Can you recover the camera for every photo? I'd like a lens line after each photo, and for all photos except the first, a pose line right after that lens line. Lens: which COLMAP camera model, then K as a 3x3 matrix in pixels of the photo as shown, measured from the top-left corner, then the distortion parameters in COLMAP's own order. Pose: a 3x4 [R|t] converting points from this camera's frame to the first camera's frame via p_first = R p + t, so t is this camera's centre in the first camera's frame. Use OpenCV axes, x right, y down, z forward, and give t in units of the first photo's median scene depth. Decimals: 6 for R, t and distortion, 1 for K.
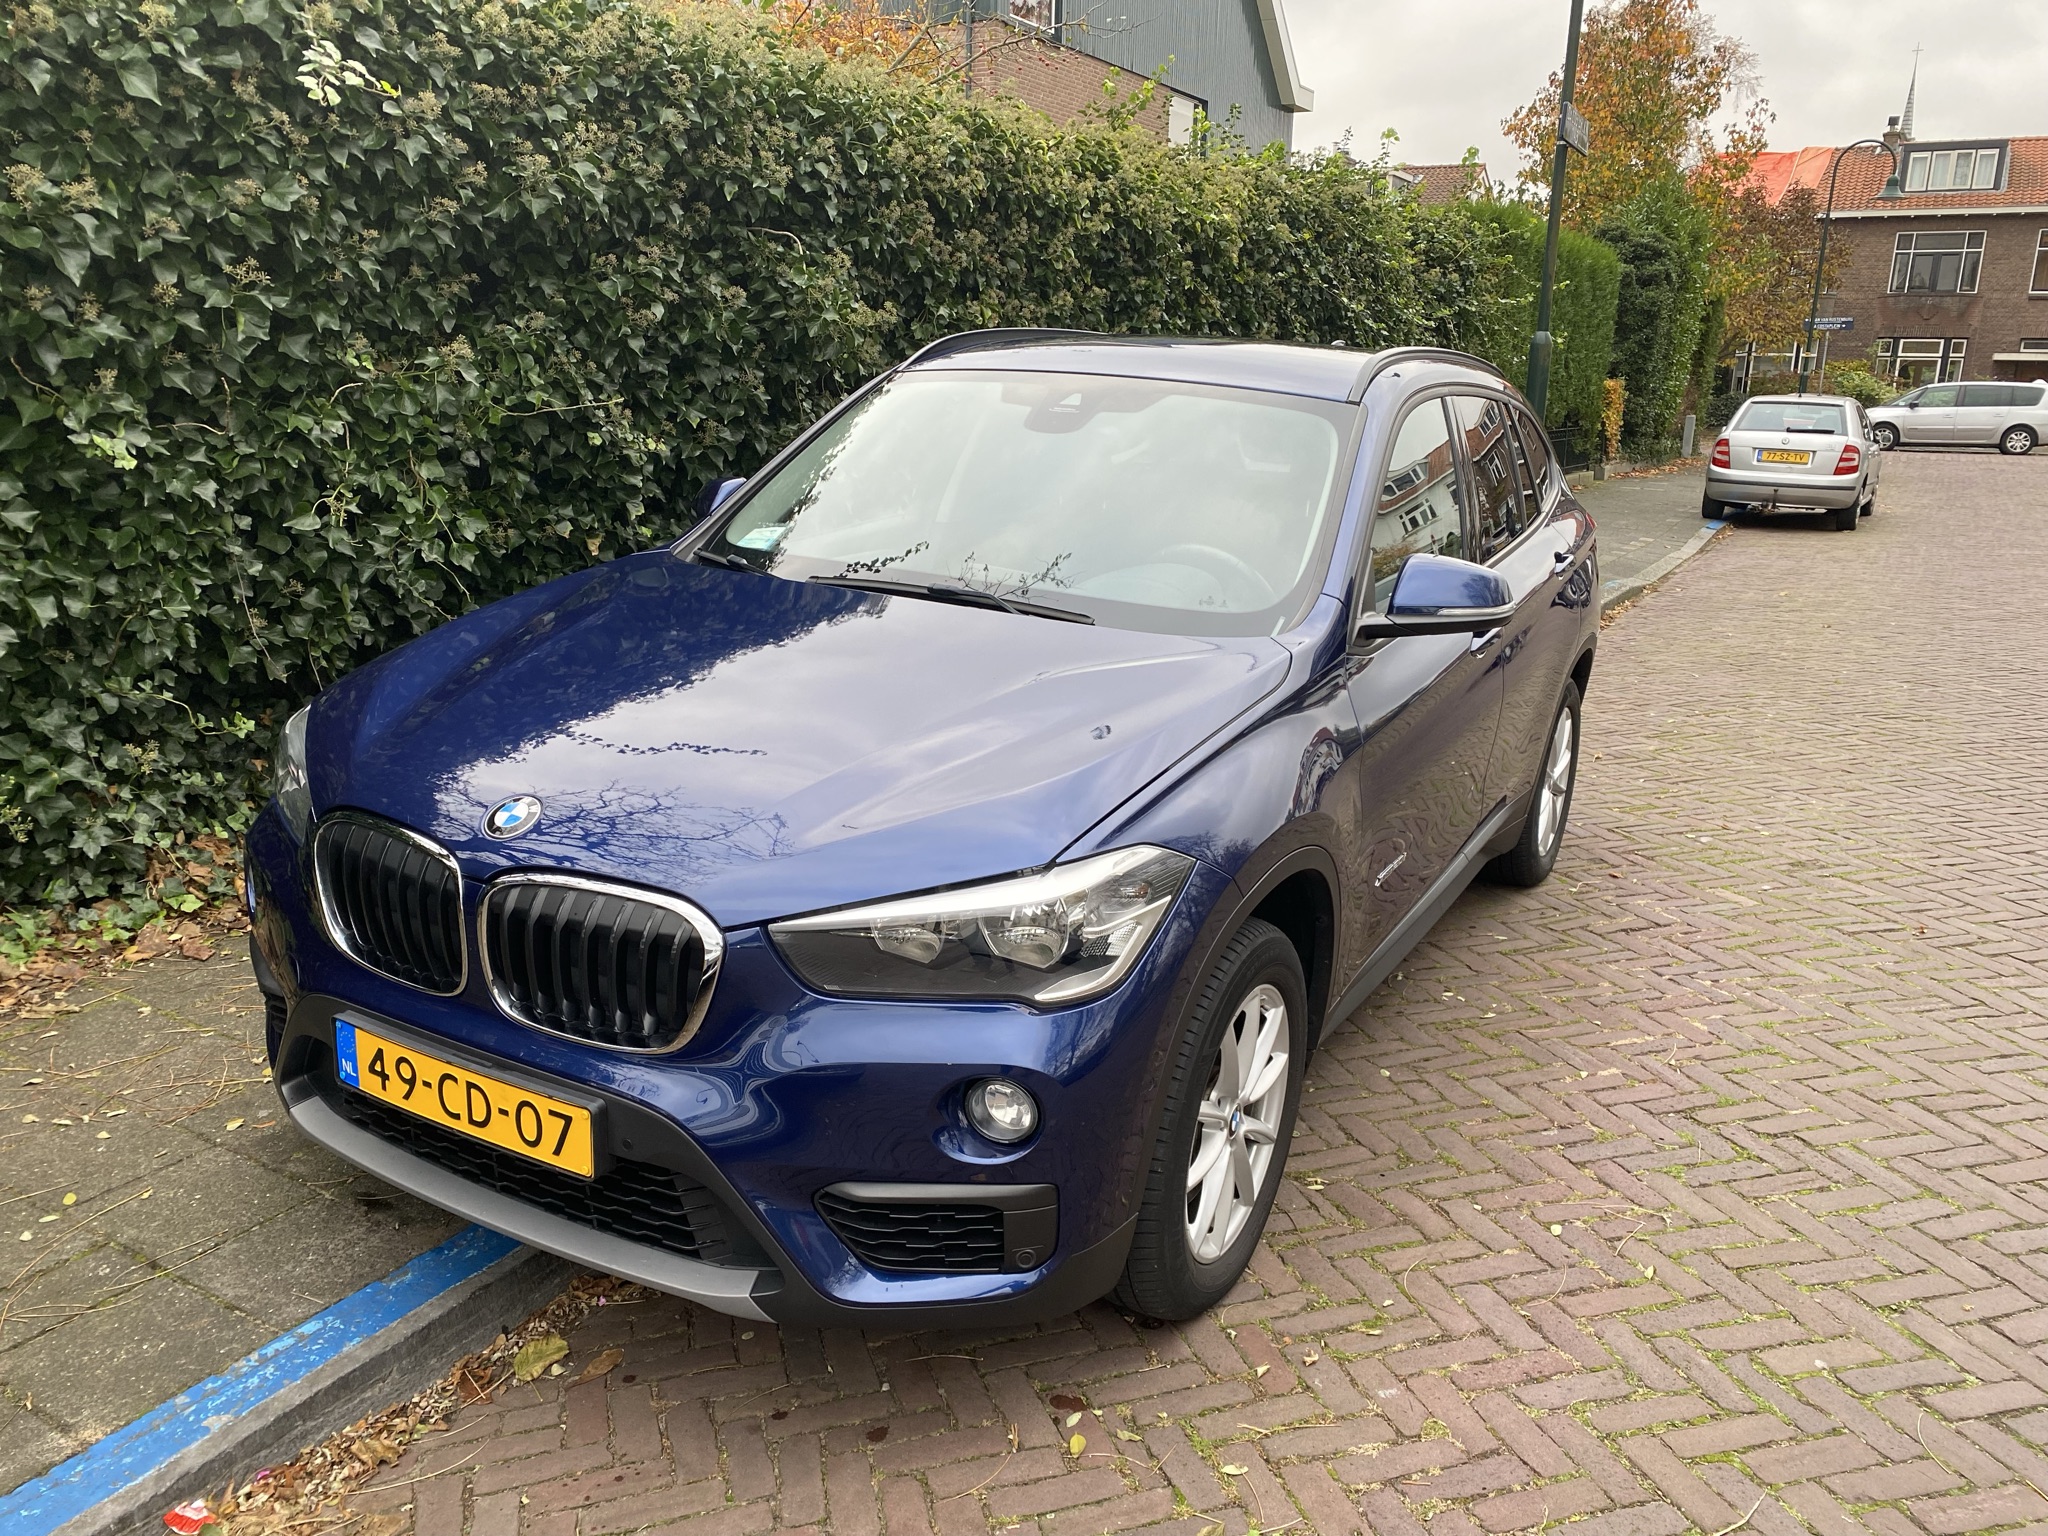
lens RADIAL K [[1562.3, 0, 1023.4], [0, 1562.3, 784.6], [0, 0, 1]] dist [0.024938, -0.017215]
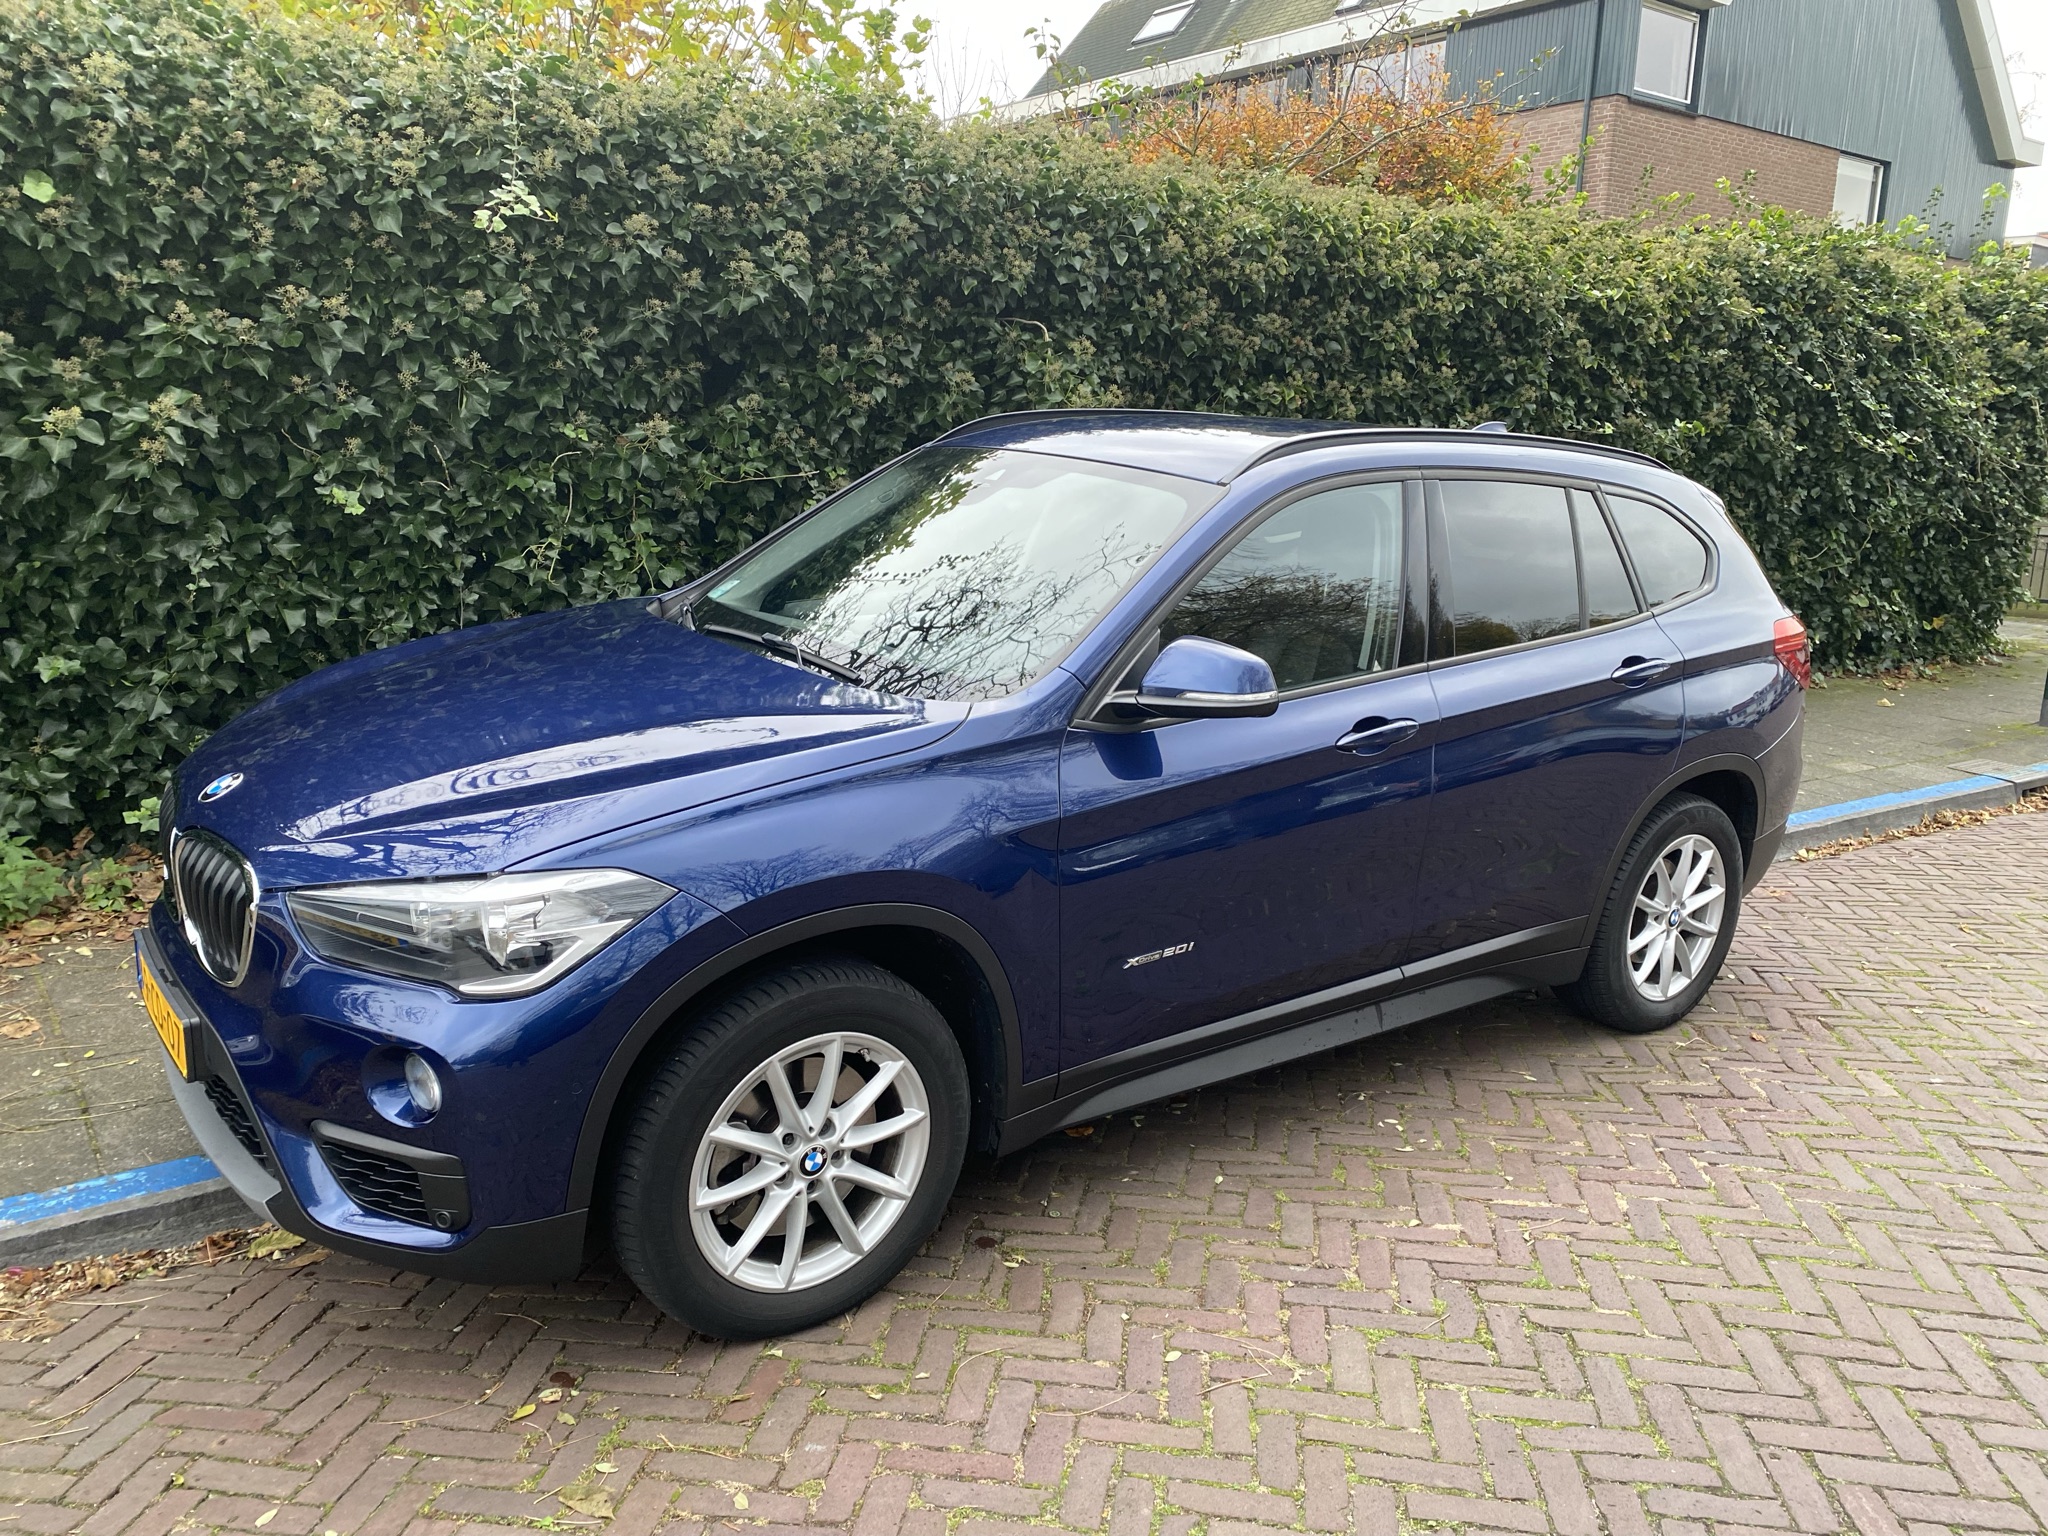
lens RADIAL K [[1562.3, 0, 1041.0], [0, 1562.3, 760.9], [0, 0, 1]] dist [0.024938, -0.017215]
pose [[0.911953, 0.093109, -0.399590, 0.405918], [-0.117995, 0.992284, -0.038077, -0.015990], [0.392962, 0.081874, 0.915903, 0.055291]]
